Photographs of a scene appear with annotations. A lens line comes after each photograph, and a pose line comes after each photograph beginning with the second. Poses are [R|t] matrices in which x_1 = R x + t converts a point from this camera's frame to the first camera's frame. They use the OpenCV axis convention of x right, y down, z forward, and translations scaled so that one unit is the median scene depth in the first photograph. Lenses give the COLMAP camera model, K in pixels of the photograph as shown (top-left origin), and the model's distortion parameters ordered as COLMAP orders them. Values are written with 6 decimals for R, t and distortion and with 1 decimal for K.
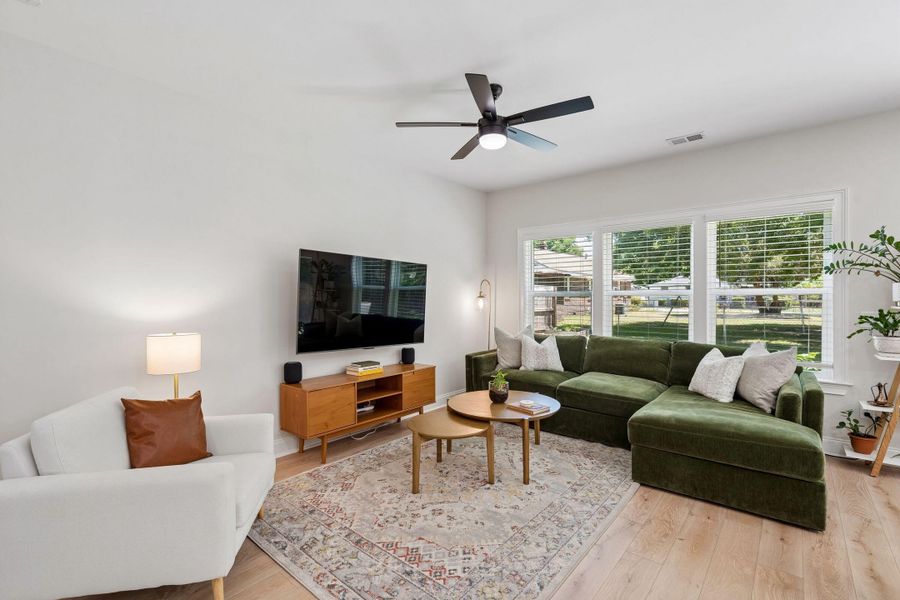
lens RADIAL K [[406.2, 0, 449.7], [0, 406.2, 300.6], [0, 0, 1]] dist [-0.002496, 0.000728]
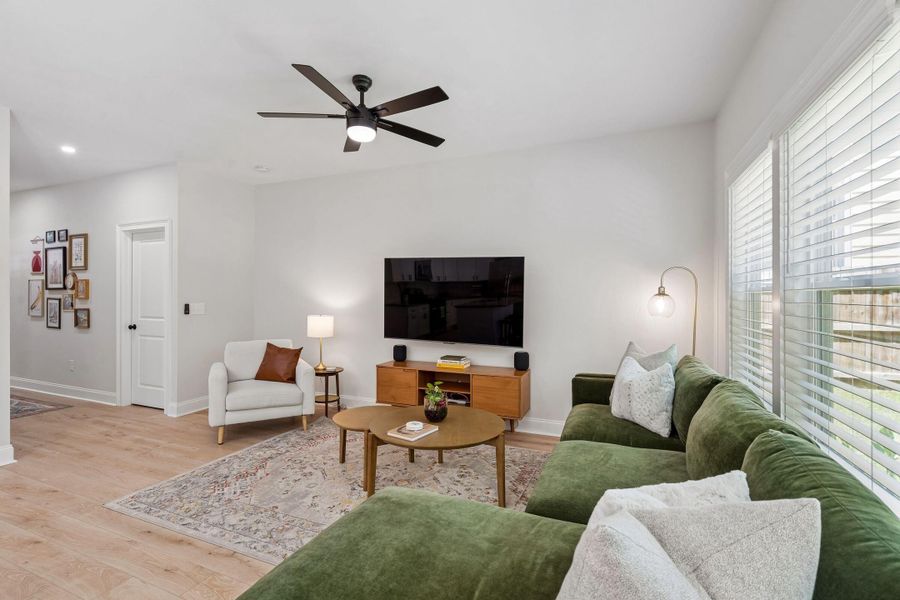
lens RADIAL K [[406.2, 0, 449.2], [0, 406.2, 296.9], [0, 0, 1]] dist [-0.002496, 0.000728]
pose [[0.302984, 0.002985, -0.952991, 1.072373], [-0.007665, 0.999970, 0.000696, -0.006799], [0.952965, 0.007094, 0.302998, 0.893547]]
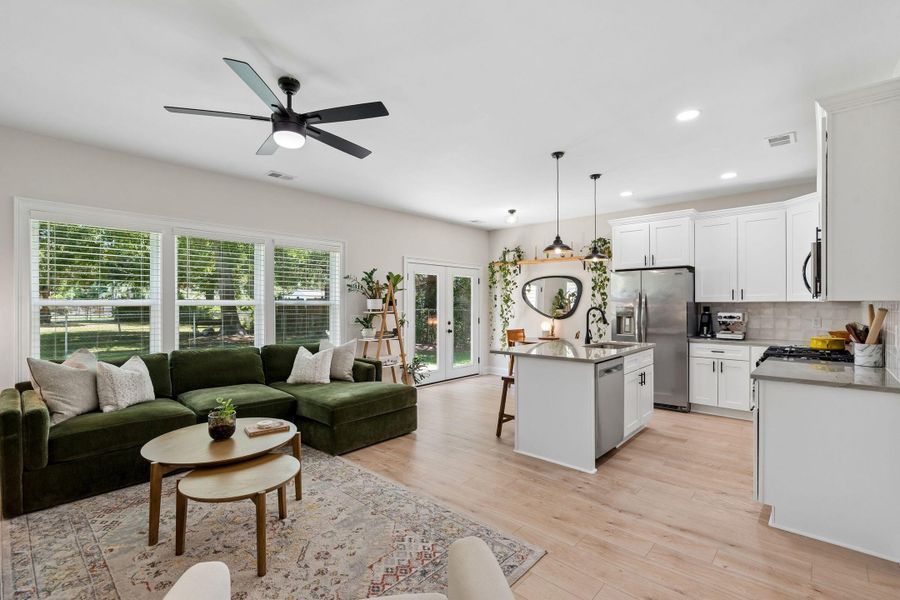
lens RADIAL K [[406.2, 0, 446.8], [0, 406.2, 300.9], [0, 0, 1]] dist [-0.002496, 0.000728]
pose [[0.041606, 0.009212, 0.999092, -0.780404], [0.002724, 0.999953, -0.009333, -0.018416], [-0.999130, 0.003110, 0.041579, 0.600594]]
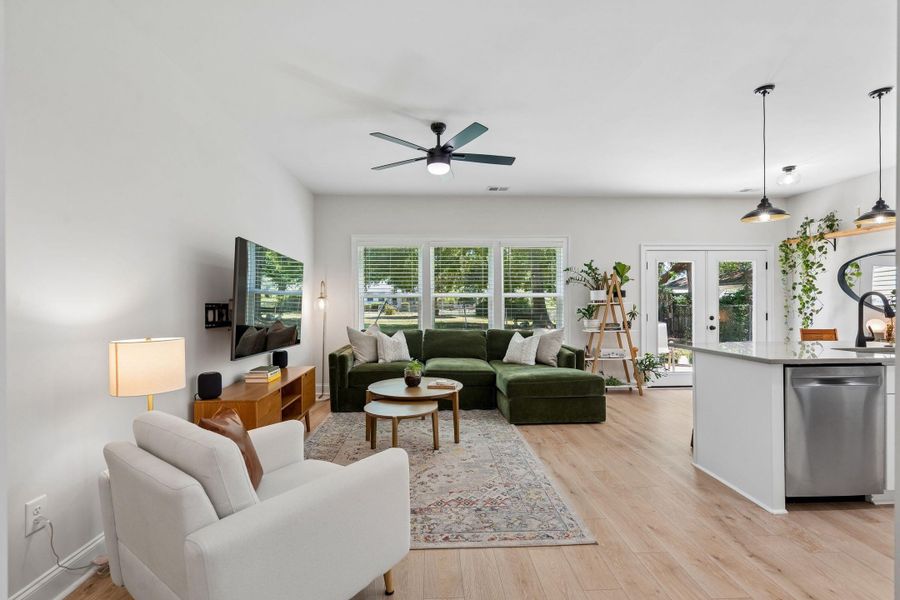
lens RADIAL K [[406.2, 0, 445.8], [0, 406.2, 302.9], [0, 0, 1]] dist [-0.002496, 0.000728]
pose [[0.736156, -0.000698, 0.676812, -0.697168], [0.004782, 0.999980, -0.004169, 0.018075], [-0.676795, 0.006305, 0.736145, 0.085505]]
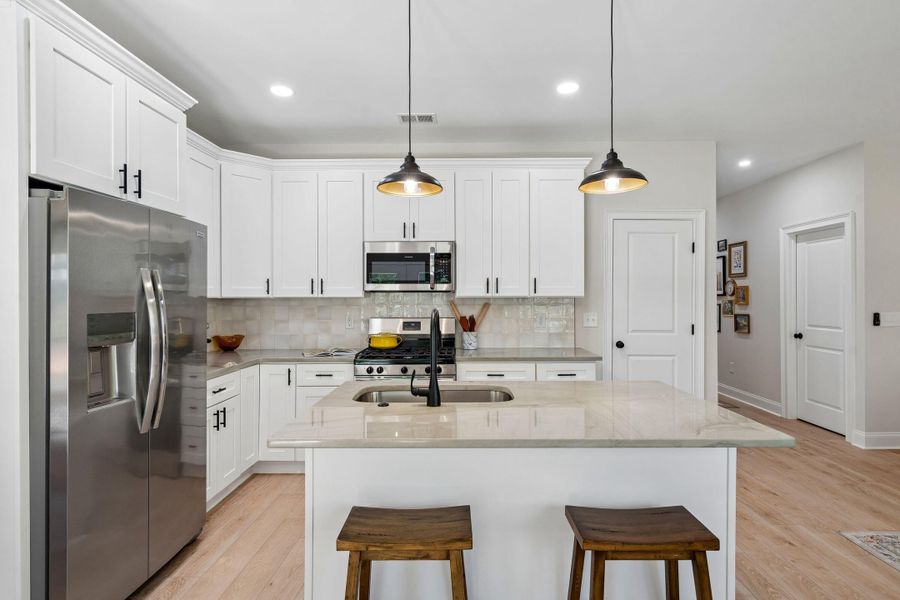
lens RADIAL K [[449.8, 0, 458.1], [0, 449.8, 299.2], [0, 0, 1]] dist [-0.004345, 0.000721]
pose [[-0.772685, 0.007055, -0.634751, 1.174120], [0.003686, 0.999971, 0.006627, -0.027942], [0.634779, 0.002781, -0.772689, 0.657541]]
